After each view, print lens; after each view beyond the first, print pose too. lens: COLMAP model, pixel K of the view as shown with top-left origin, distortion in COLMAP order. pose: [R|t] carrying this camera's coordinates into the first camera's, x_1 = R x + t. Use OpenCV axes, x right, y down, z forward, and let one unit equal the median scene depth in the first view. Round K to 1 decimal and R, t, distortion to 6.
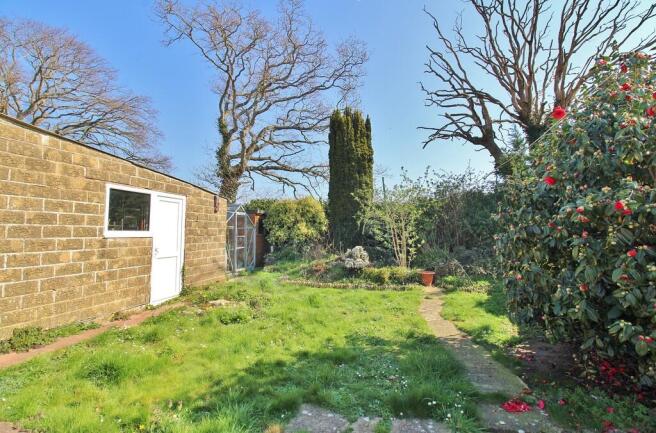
lens RADIAL K [[301.8, 0, 328.0], [0, 301.8, 216.5], [0, 0, 1]] dist [-0.000486, -0.000110]
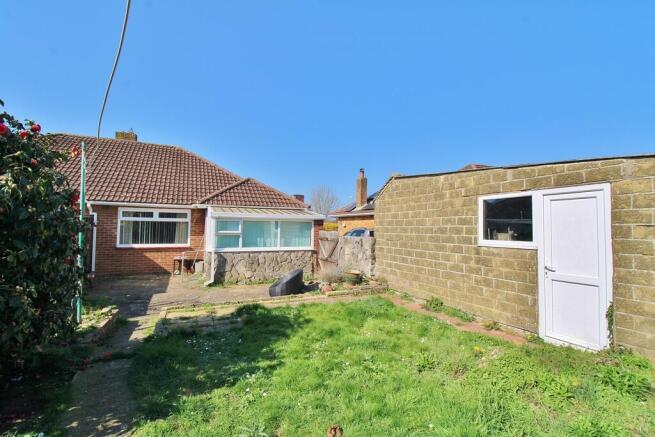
lens RADIAL K [[305.1, 0, 327.5], [0, 305.1, 218.5], [0, 0, 1]] dist [-0.011848, -0.010641]
pose [[-0.774074, -0.039453, -0.631864, 0.397462], [0.014655, 0.996672, -0.080185, 0.050603], [0.632925, -0.071330, -0.770920, 1.505108]]
